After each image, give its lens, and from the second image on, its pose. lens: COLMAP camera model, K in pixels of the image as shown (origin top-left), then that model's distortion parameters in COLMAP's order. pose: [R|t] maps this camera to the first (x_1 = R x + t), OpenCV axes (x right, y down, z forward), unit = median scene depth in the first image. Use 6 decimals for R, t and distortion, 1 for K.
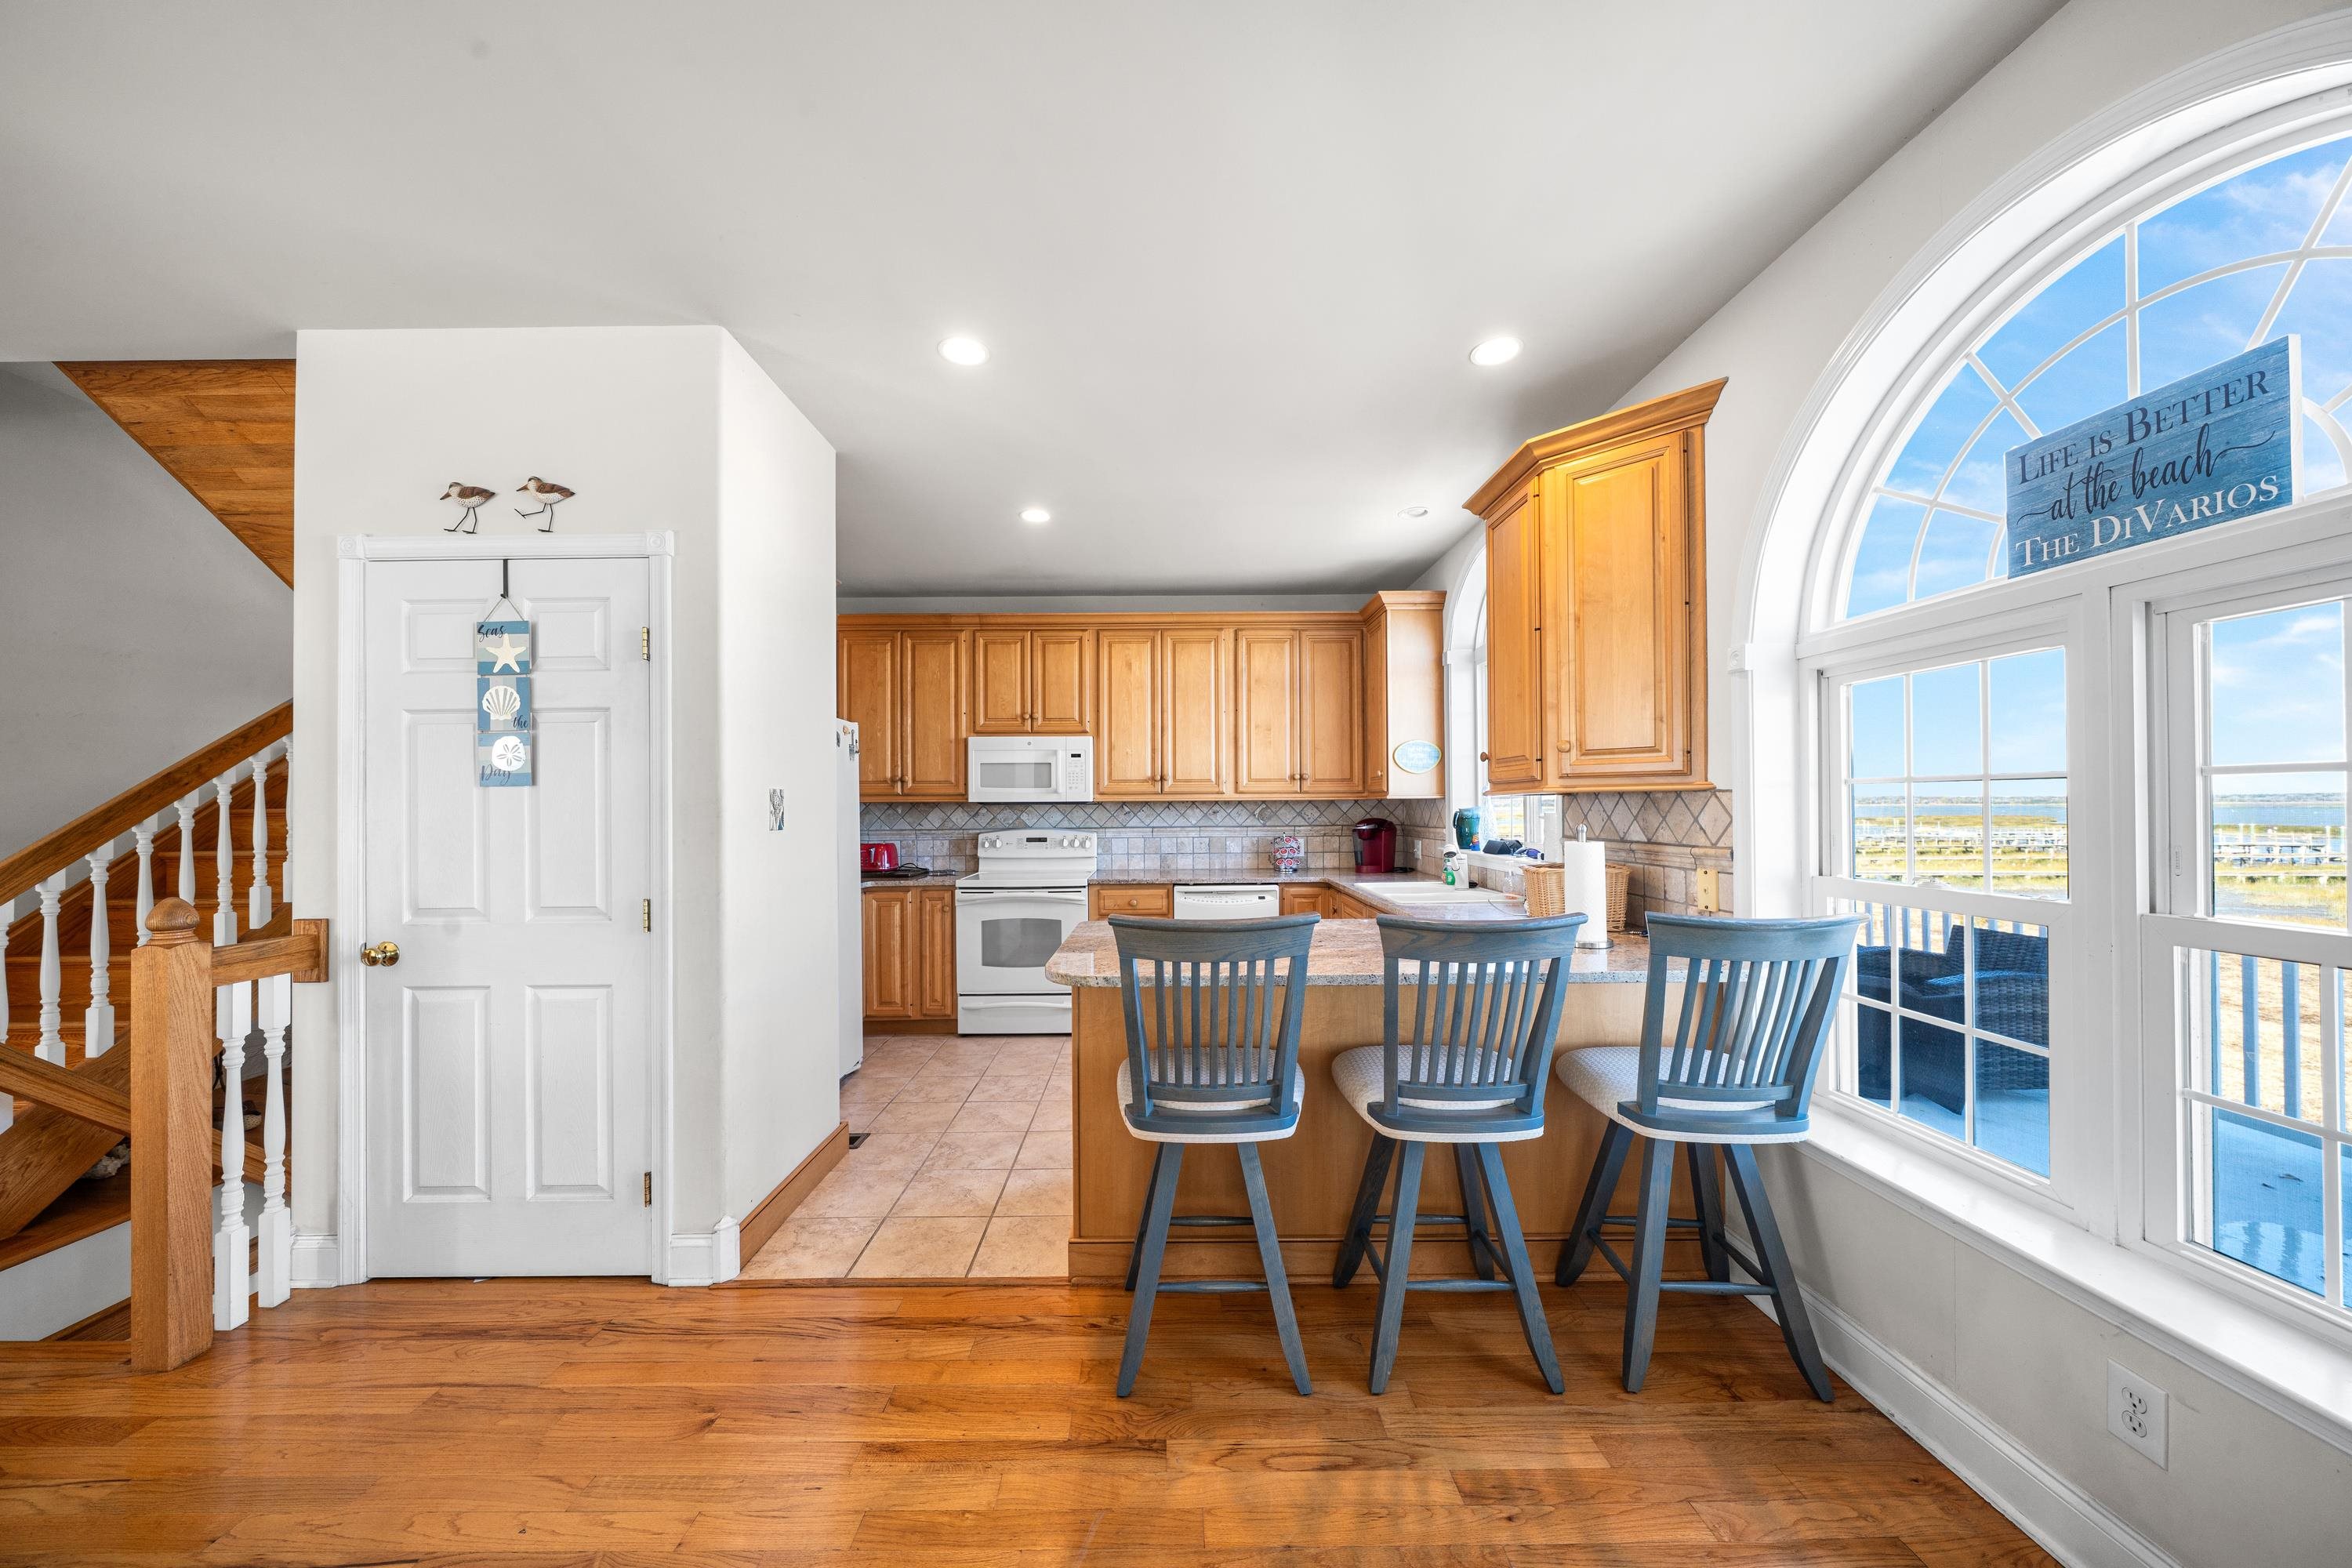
lens RADIAL K [[800.5, 0, 1170.3], [0, 800.5, 797.7], [0, 0, 1]] dist [-0.000891, -0.000106]
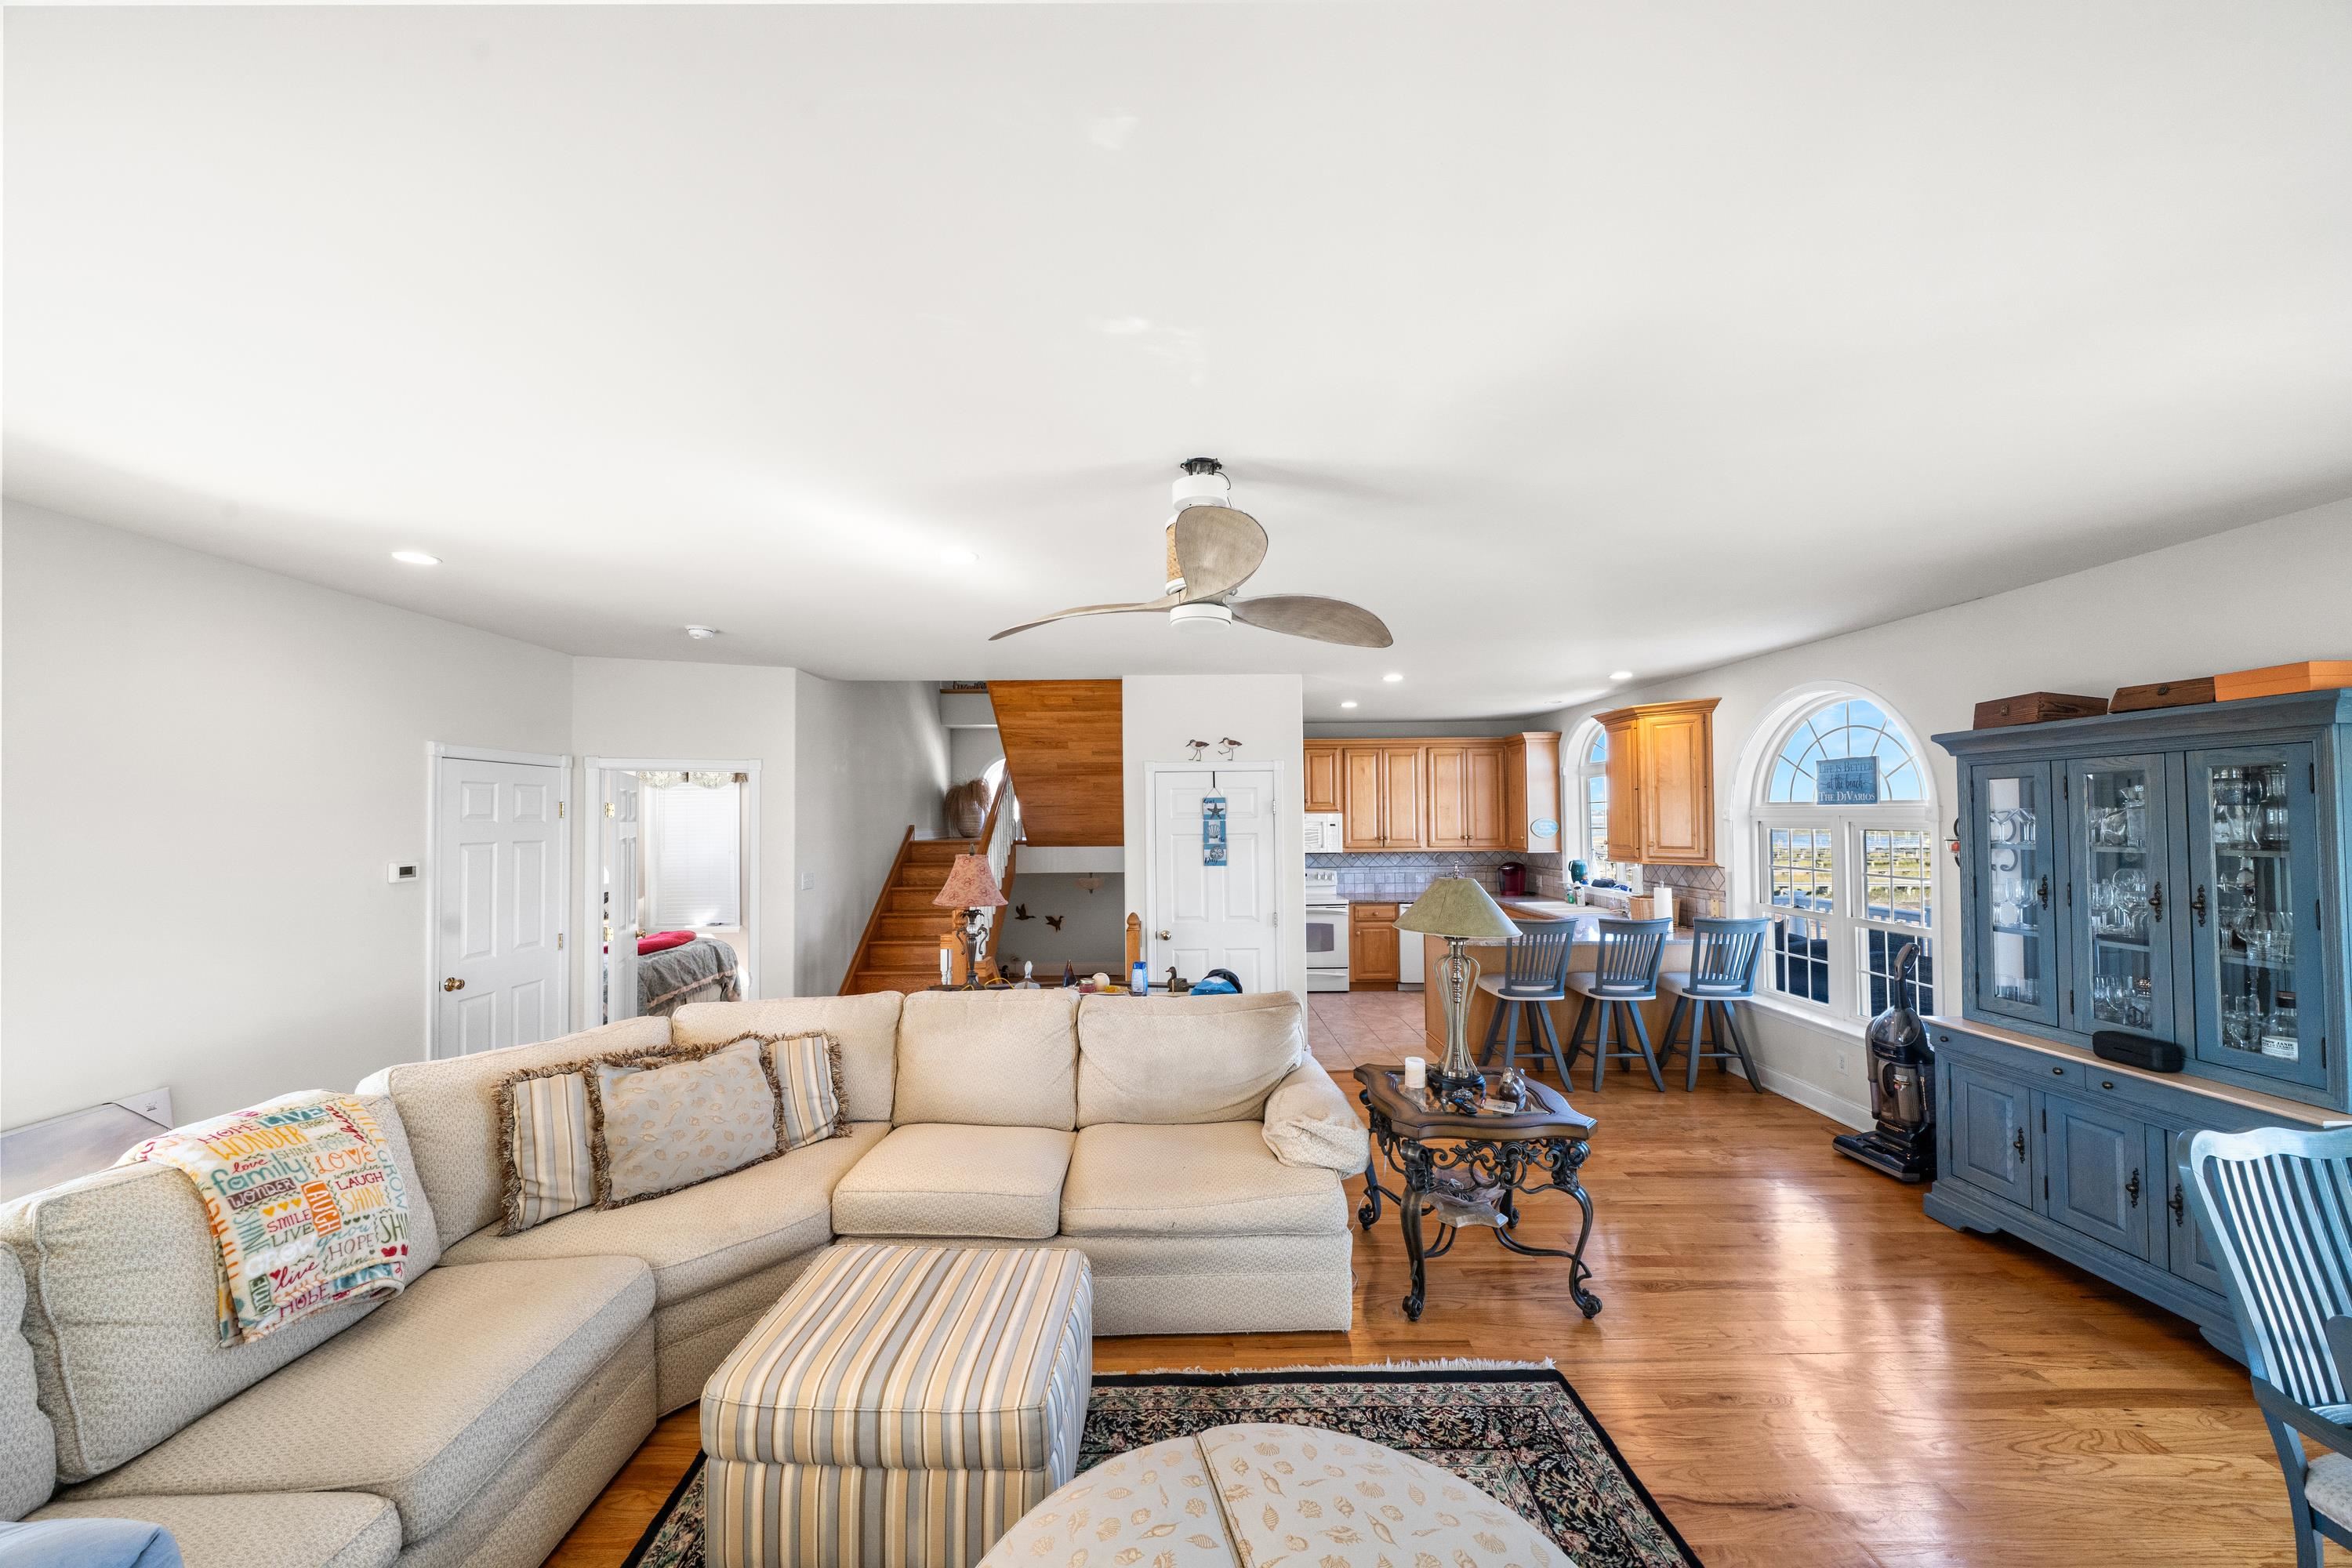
lens RADIAL K [[800.5, 0, 1167.0], [0, 800.5, 798.4], [0, 0, 1]] dist [-0.000891, -0.000106]
pose [[0.999930, -0.001905, -0.011642, -0.569840], [0.001764, 0.999925, -0.012123, -0.113430], [0.011665, 0.012102, 0.999859, -0.857547]]
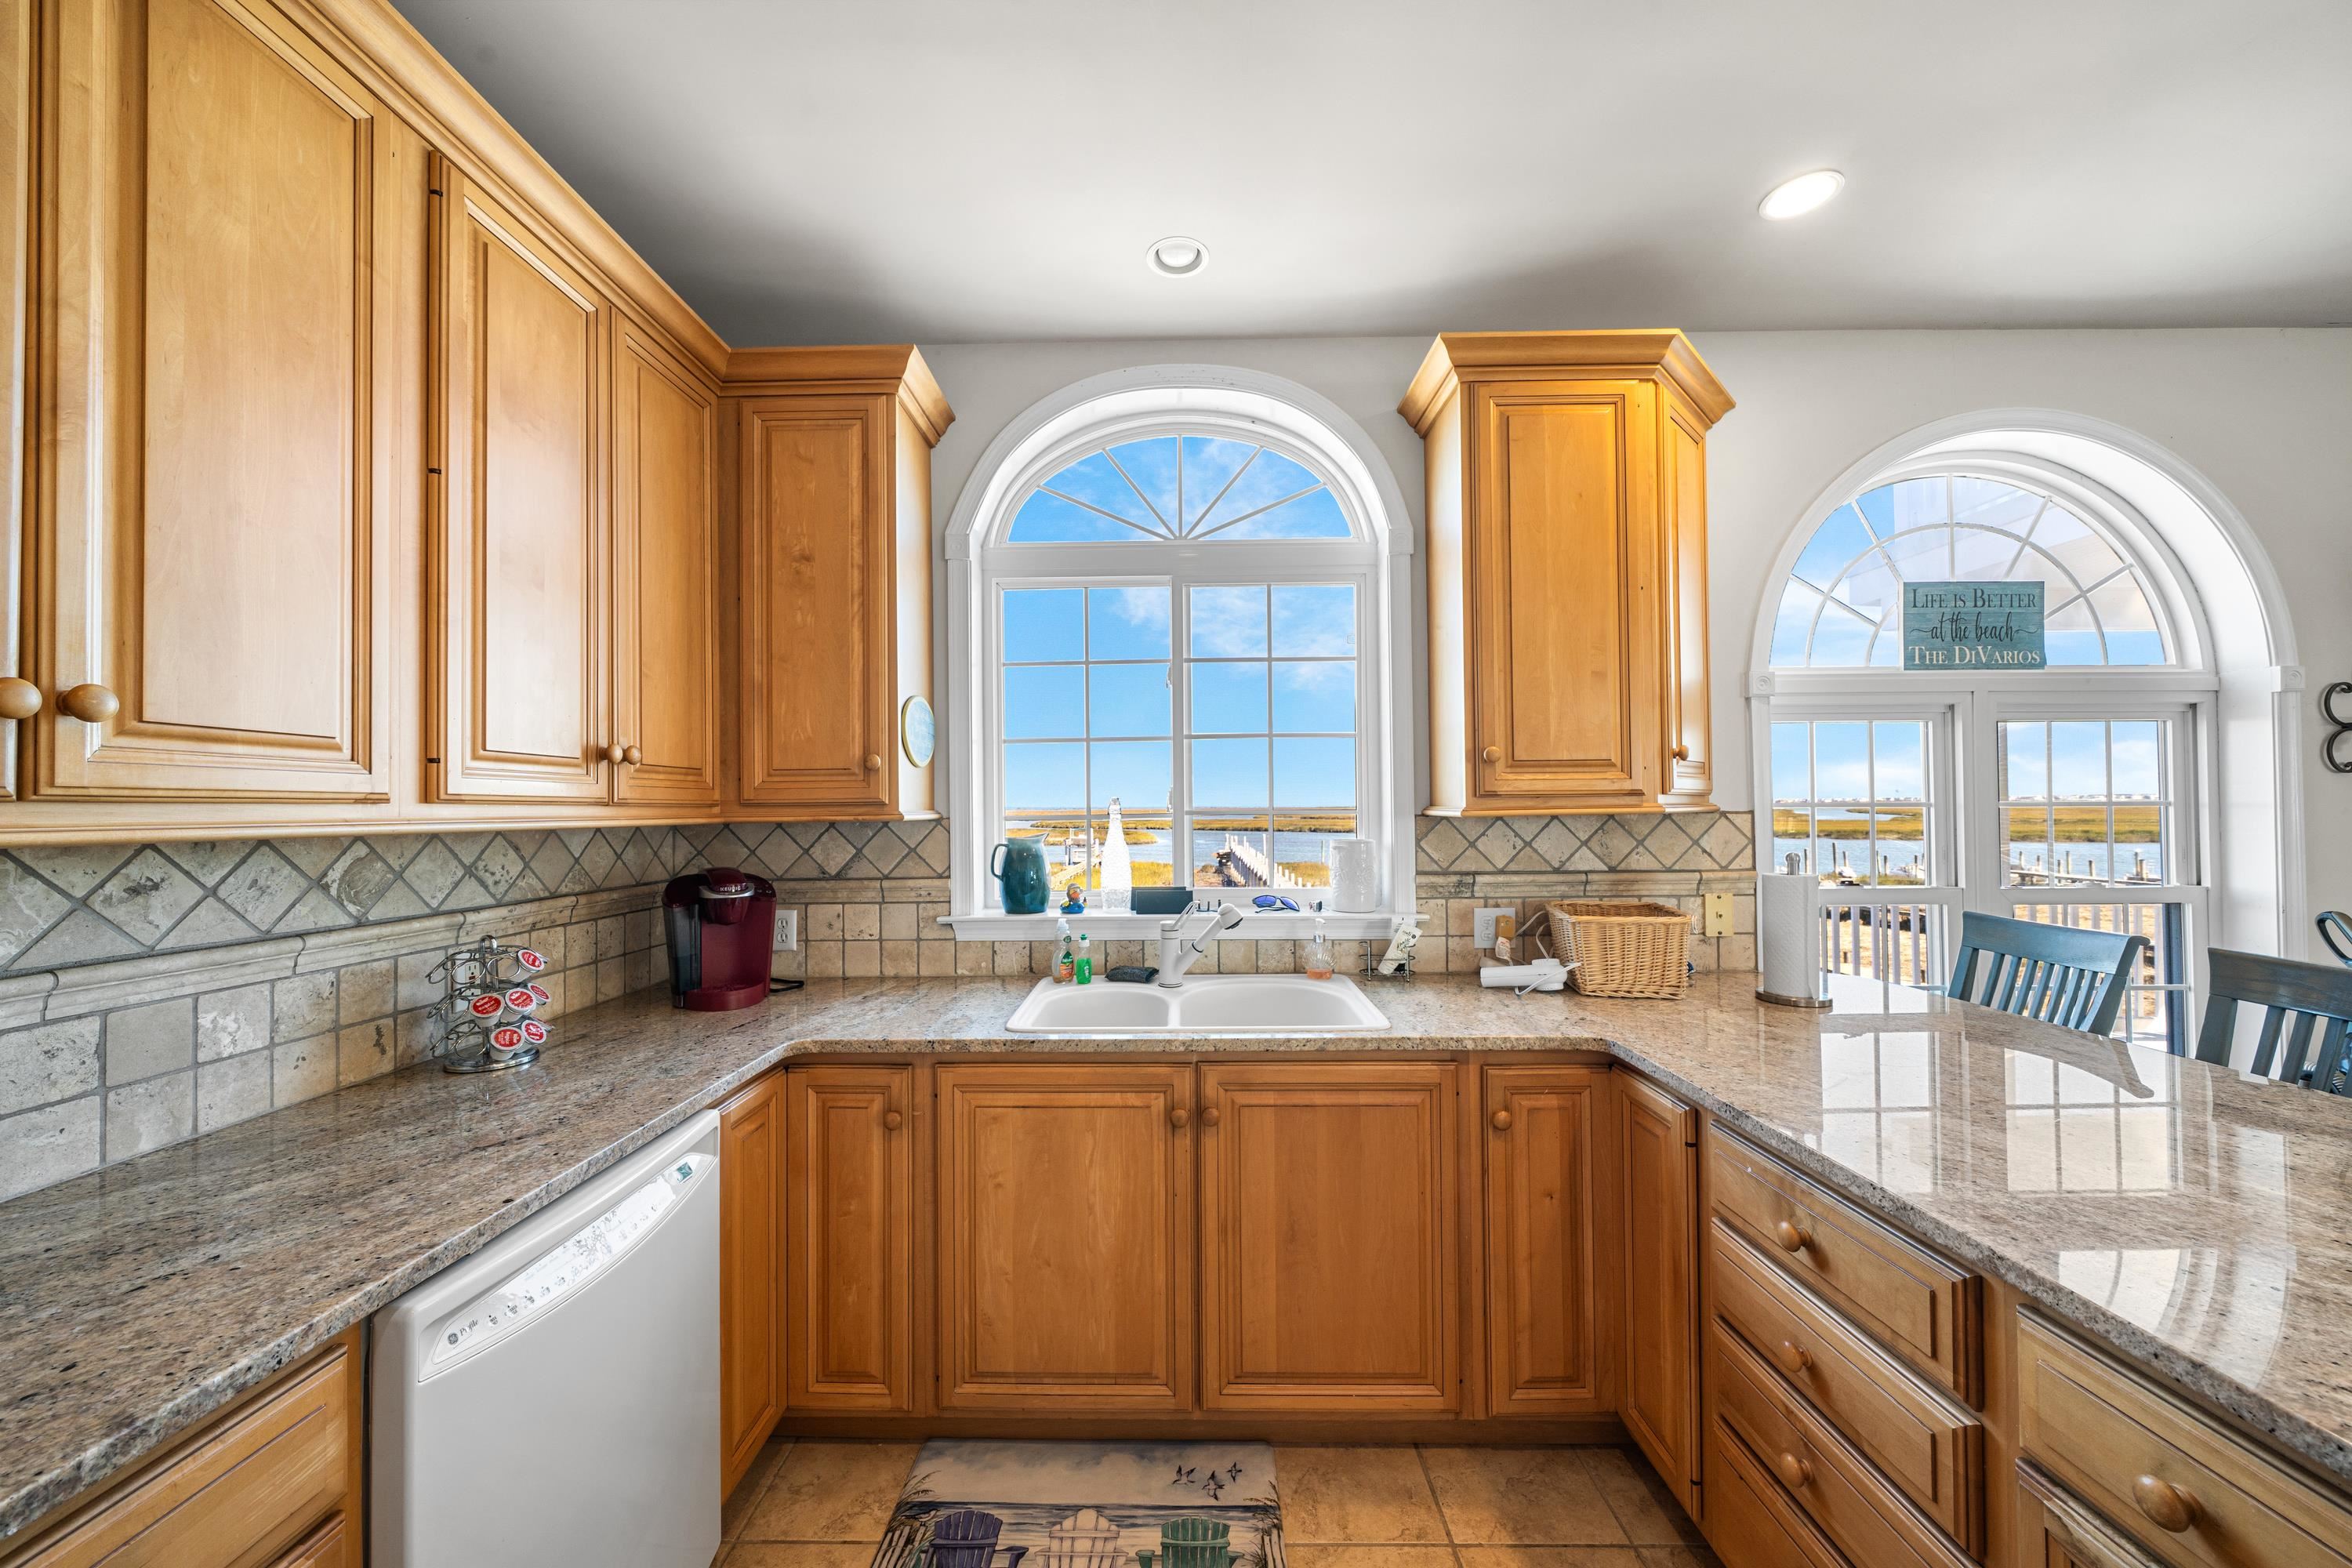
lens RADIAL K [[852.3, 0, 1169.4], [0, 852.3, 794.3], [0, 0, 1]] dist [-0.001632, 0.000217]
pose [[0.024584, 0.022666, 0.999441, -0.229185], [-0.002143, 0.999742, -0.022620, -0.003496], [-0.999695, -0.001586, 0.024626, 0.996584]]
